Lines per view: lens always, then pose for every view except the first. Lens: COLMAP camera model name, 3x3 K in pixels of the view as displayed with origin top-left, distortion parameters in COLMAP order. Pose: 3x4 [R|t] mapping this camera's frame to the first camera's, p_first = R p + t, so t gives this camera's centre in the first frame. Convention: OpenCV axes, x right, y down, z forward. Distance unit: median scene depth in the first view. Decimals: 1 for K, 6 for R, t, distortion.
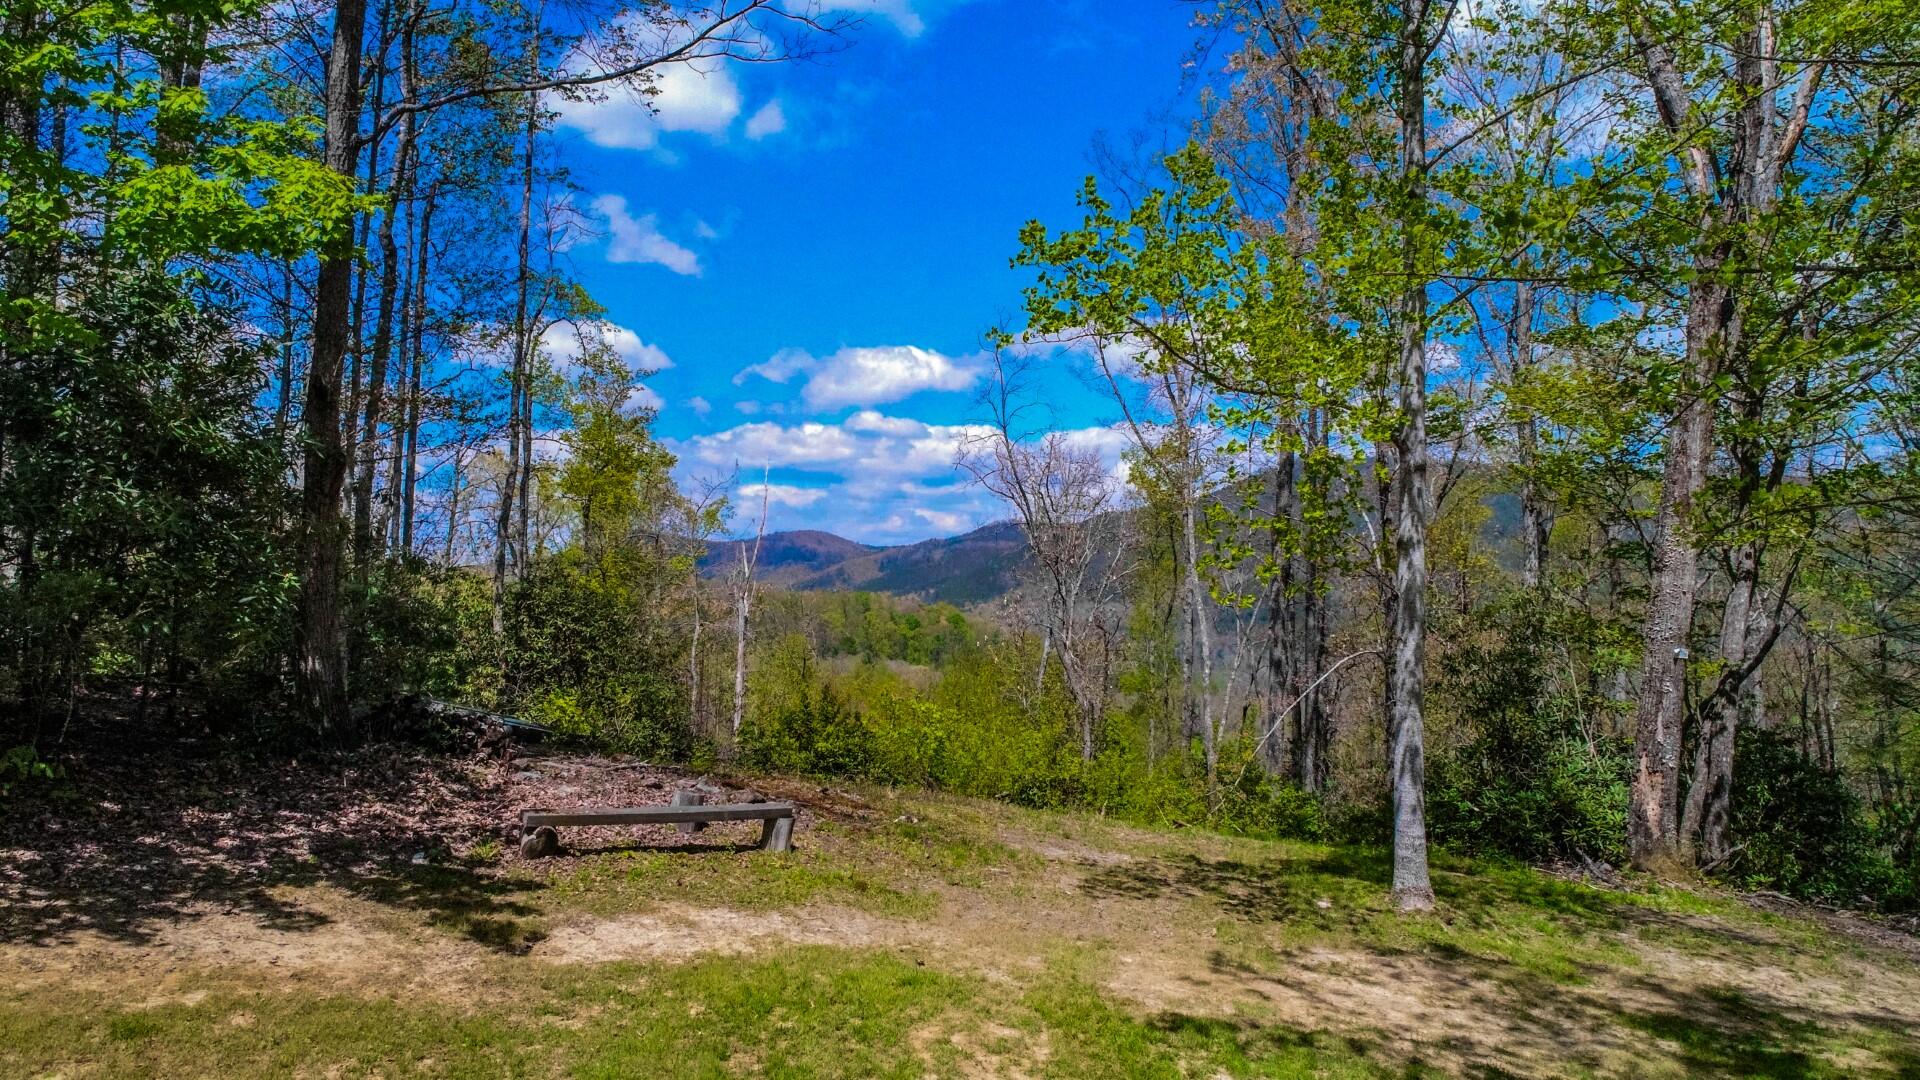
lens RADIAL K [[1292.6, 0, 954.4], [0, 1292.6, 541.8], [0, 0, 1]] dist [-0.000017, 0.001188]
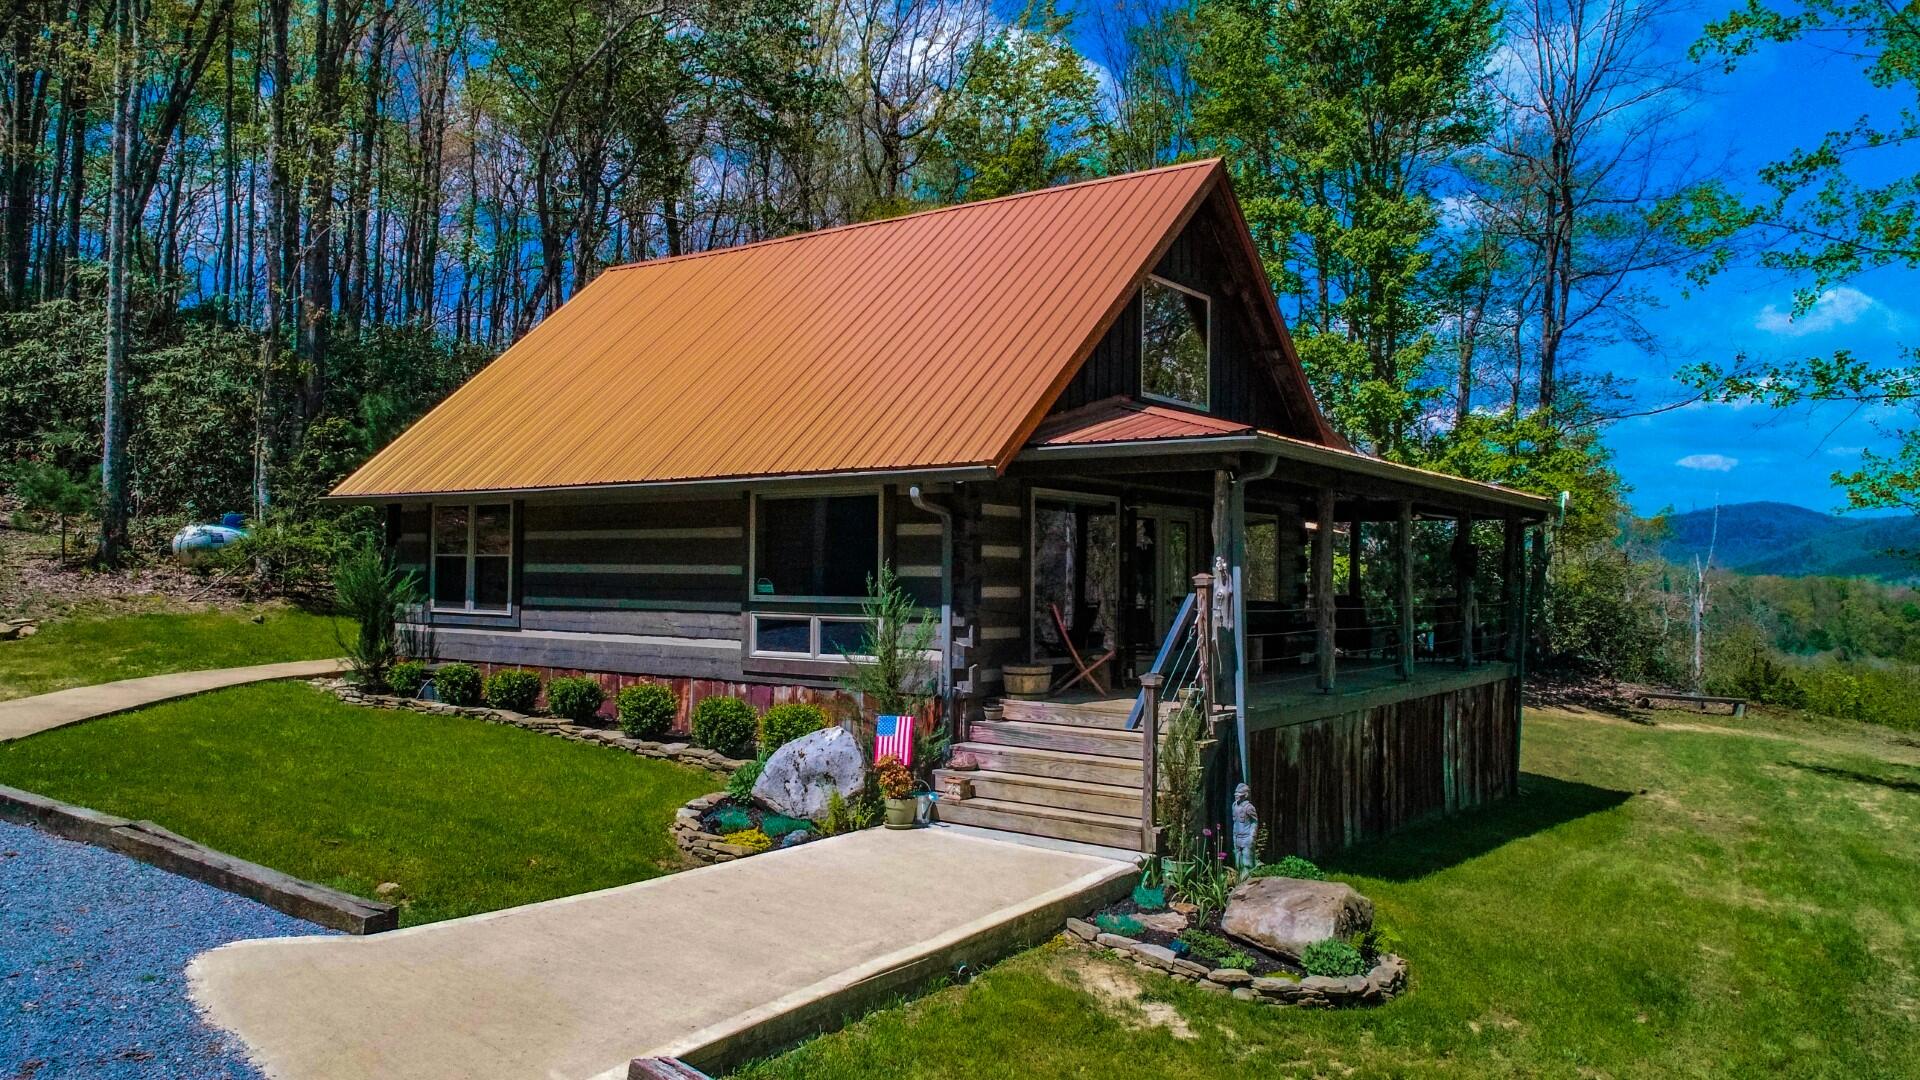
lens RADIAL K [[1346.0, 0, 963.3], [0, 1346.0, 539.1], [0, 0, 1]] dist [-0.005873, -0.003379]
pose [[0.796264, -0.023775, -0.604482, 0.106233], [0.030089, 0.999547, 0.000322, -0.063631], [0.604201, -0.018445, 0.796619, -0.854264]]
